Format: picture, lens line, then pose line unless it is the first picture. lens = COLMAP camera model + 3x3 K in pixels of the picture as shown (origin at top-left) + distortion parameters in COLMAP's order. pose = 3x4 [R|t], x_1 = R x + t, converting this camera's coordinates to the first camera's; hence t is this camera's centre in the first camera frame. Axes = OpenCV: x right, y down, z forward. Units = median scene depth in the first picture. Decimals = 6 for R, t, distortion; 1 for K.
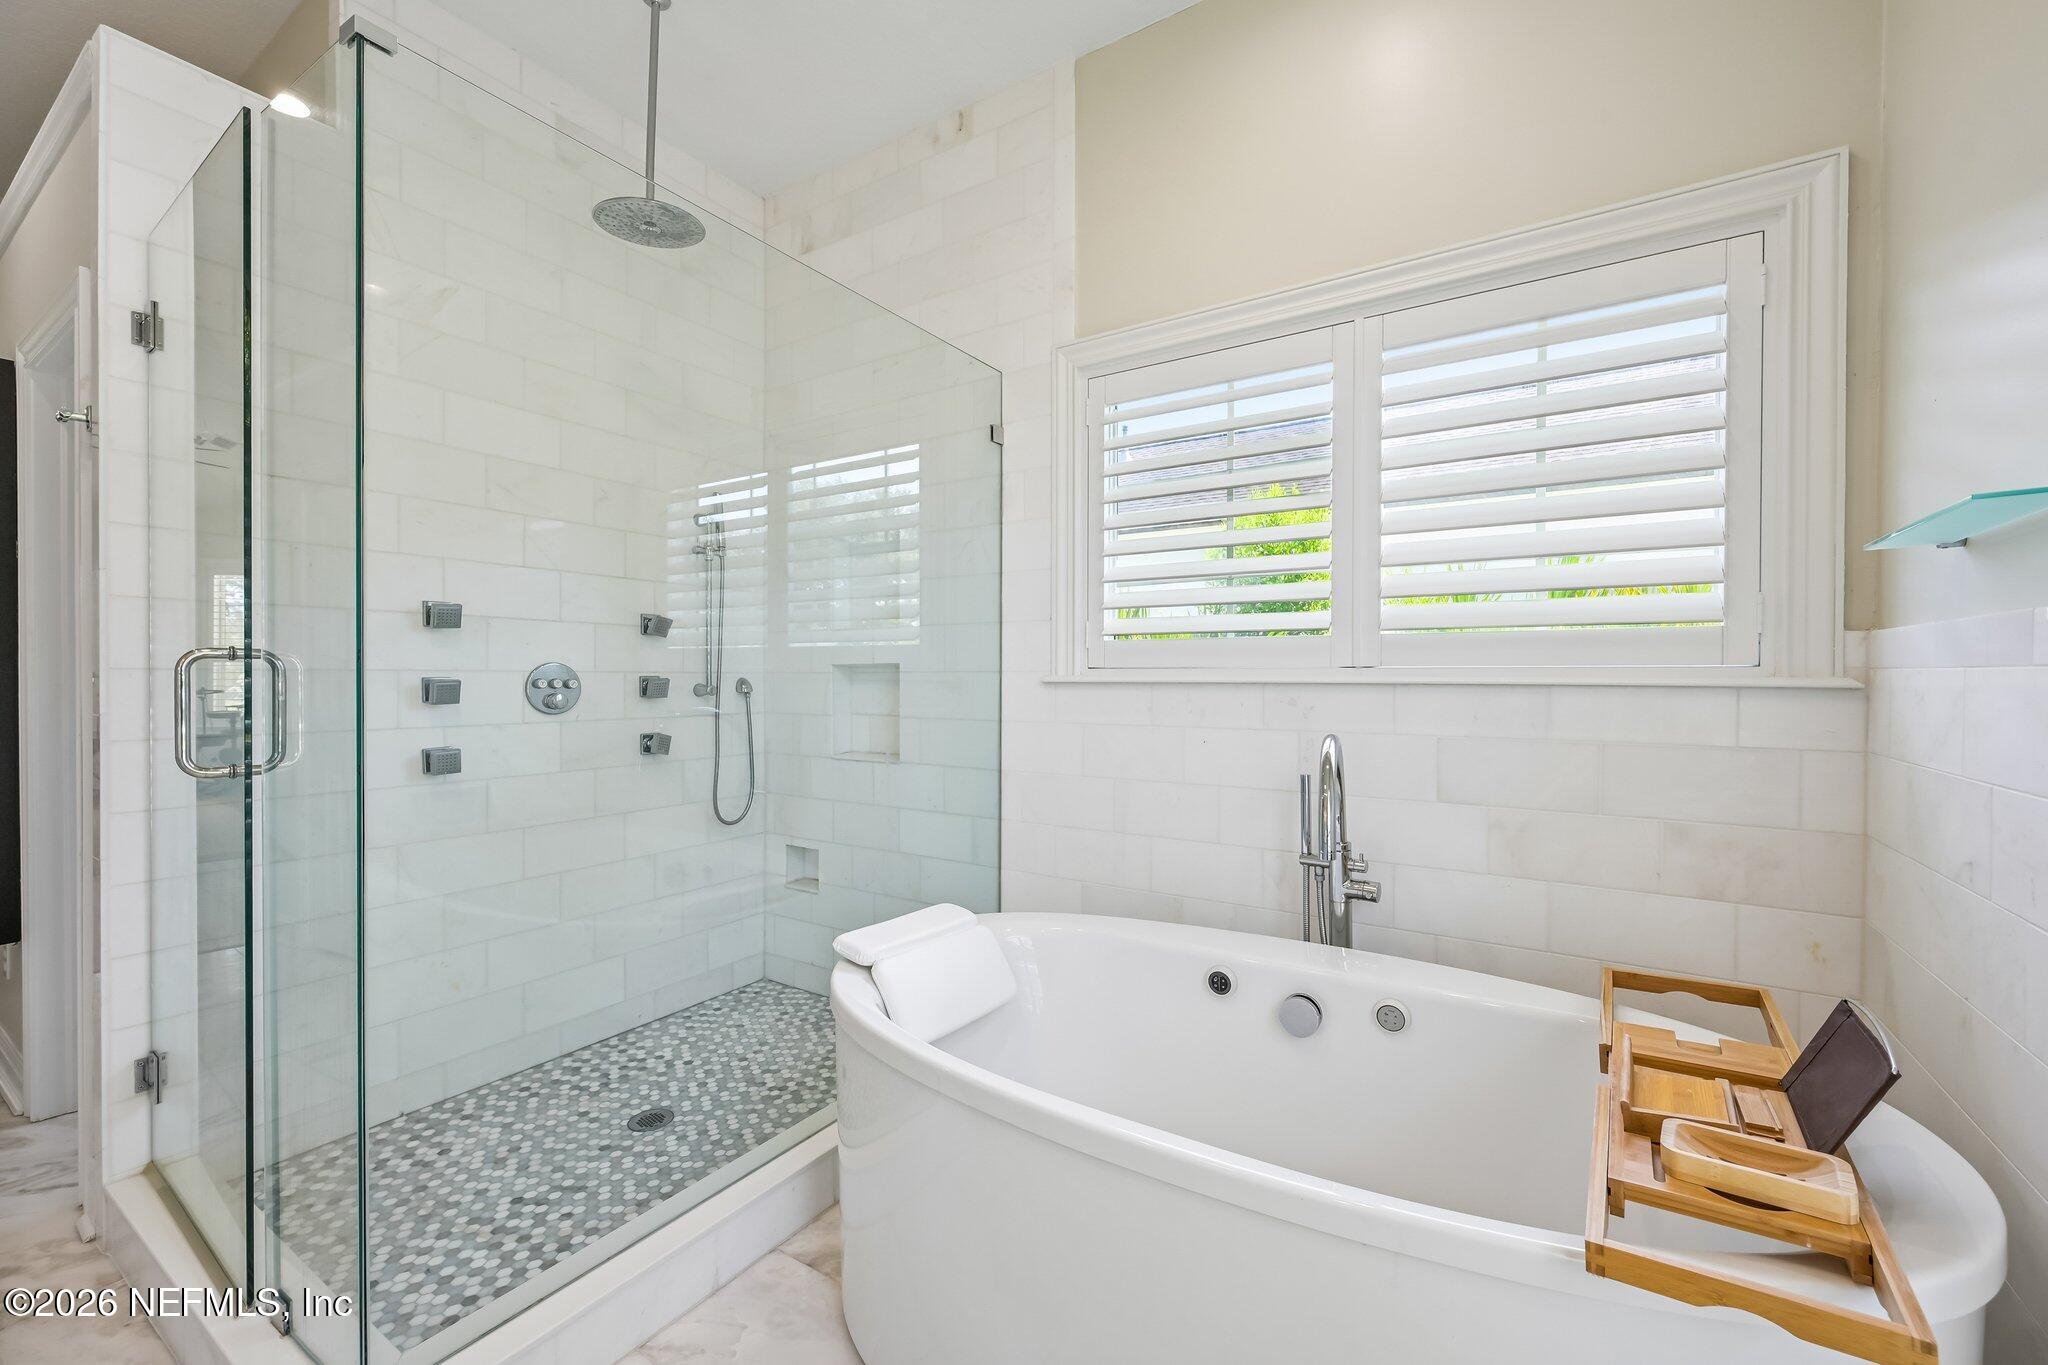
lens RADIAL K [[800.9, 0, 1019.2], [0, 800.9, 680.0], [0, 0, 1]] dist [0.001172, -0.000335]
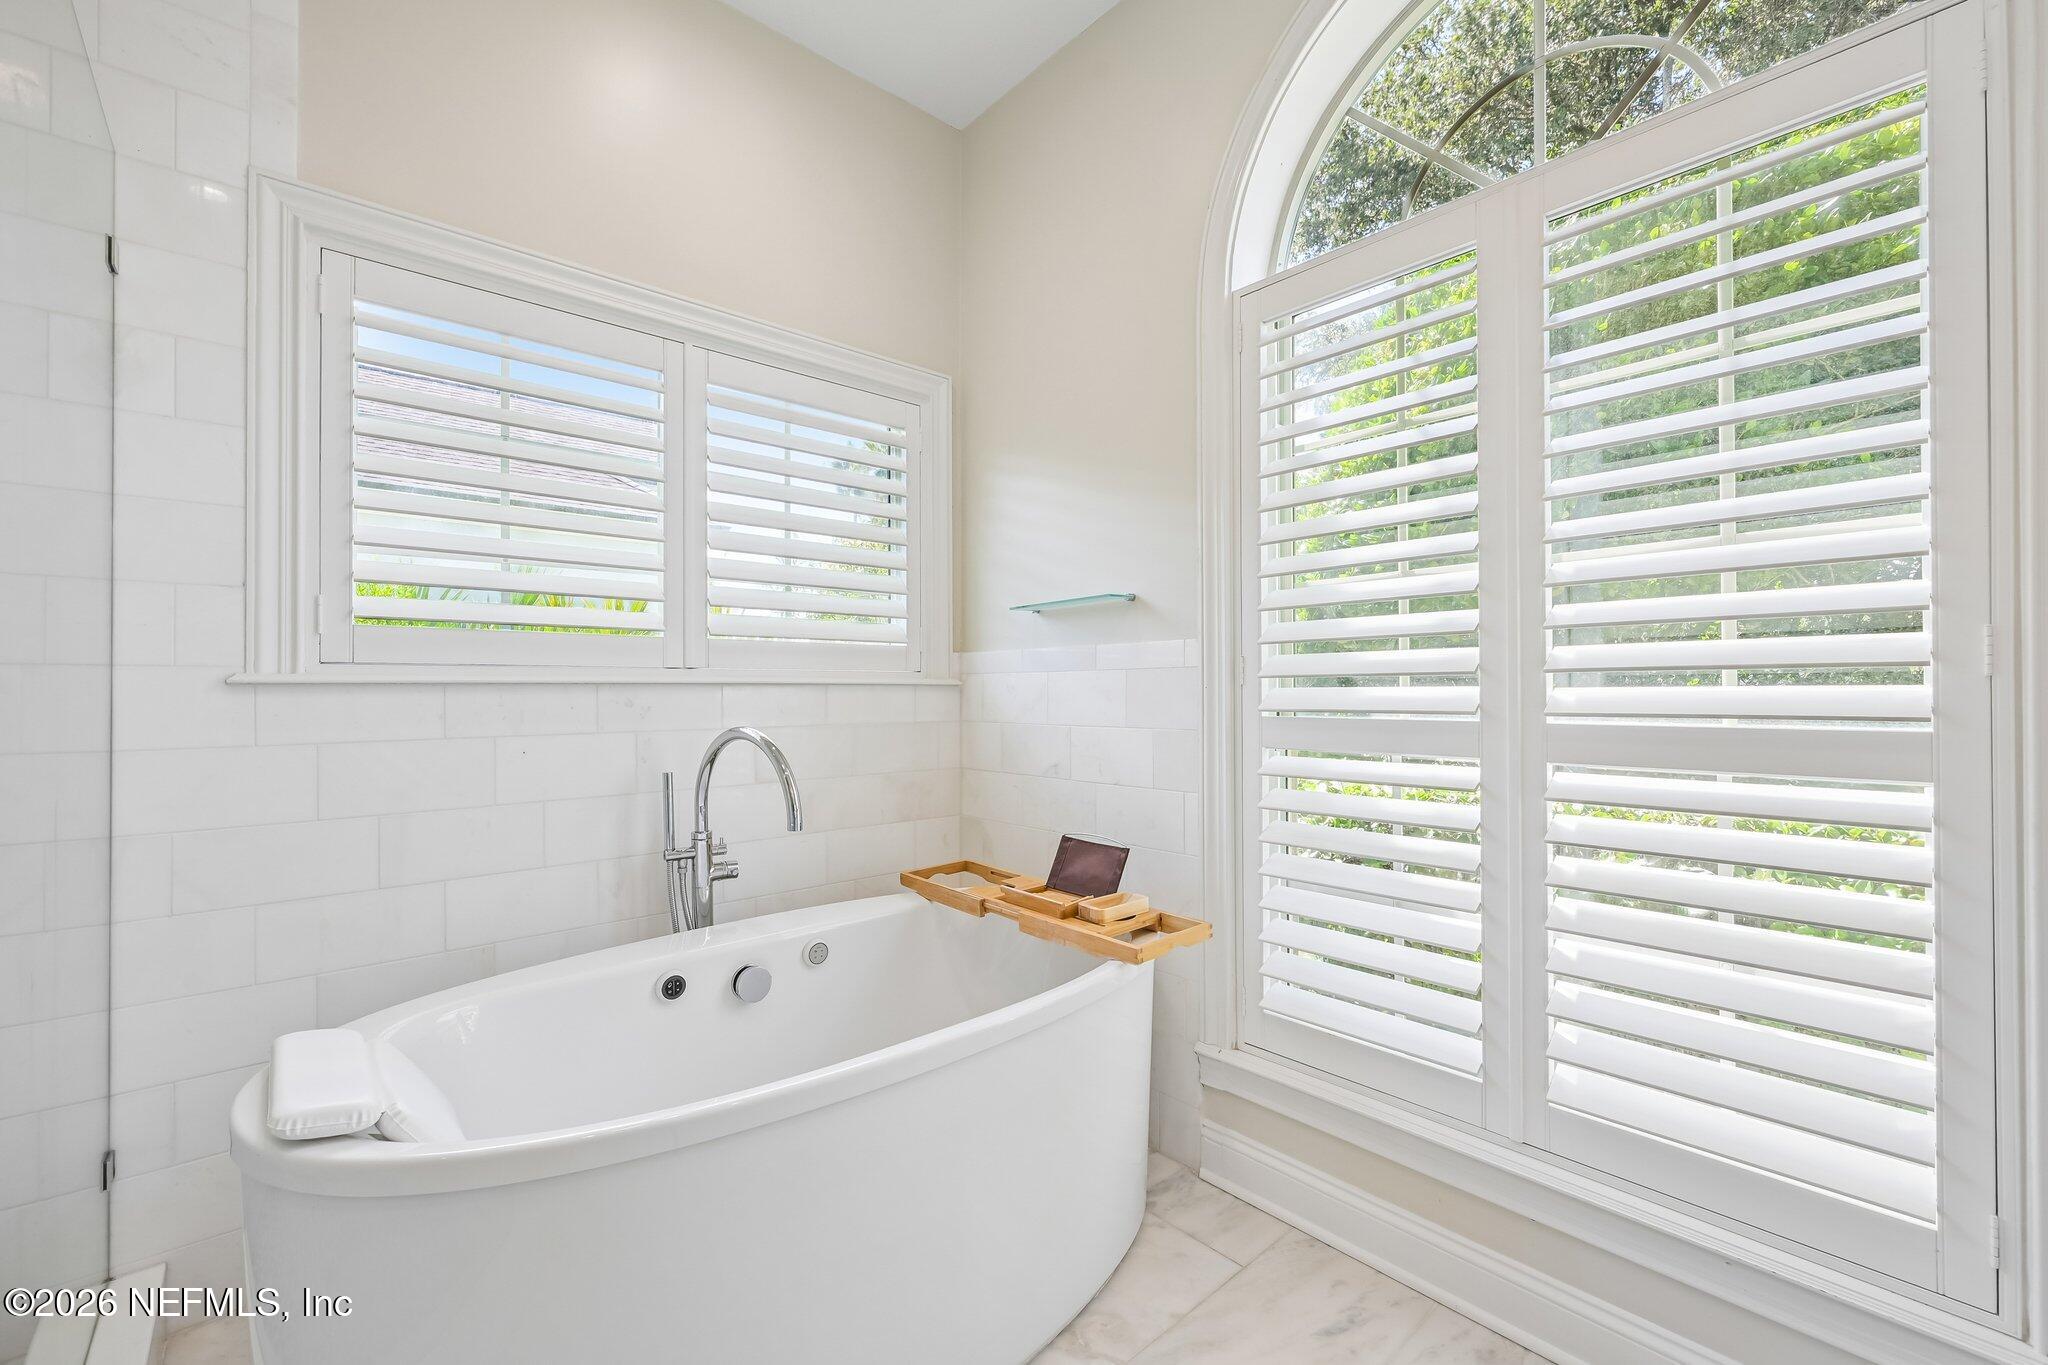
lens RADIAL K [[856.2, 0, 1015.6], [0, 856.2, 684.5], [0, 0, 1]] dist [-0.002228, -0.002020]
pose [[0.275011, 0.001457, 0.961440, -0.577034], [0.006915, 0.999970, -0.003494, 0.012827], [-0.961416, 0.007609, 0.274993, 0.276111]]
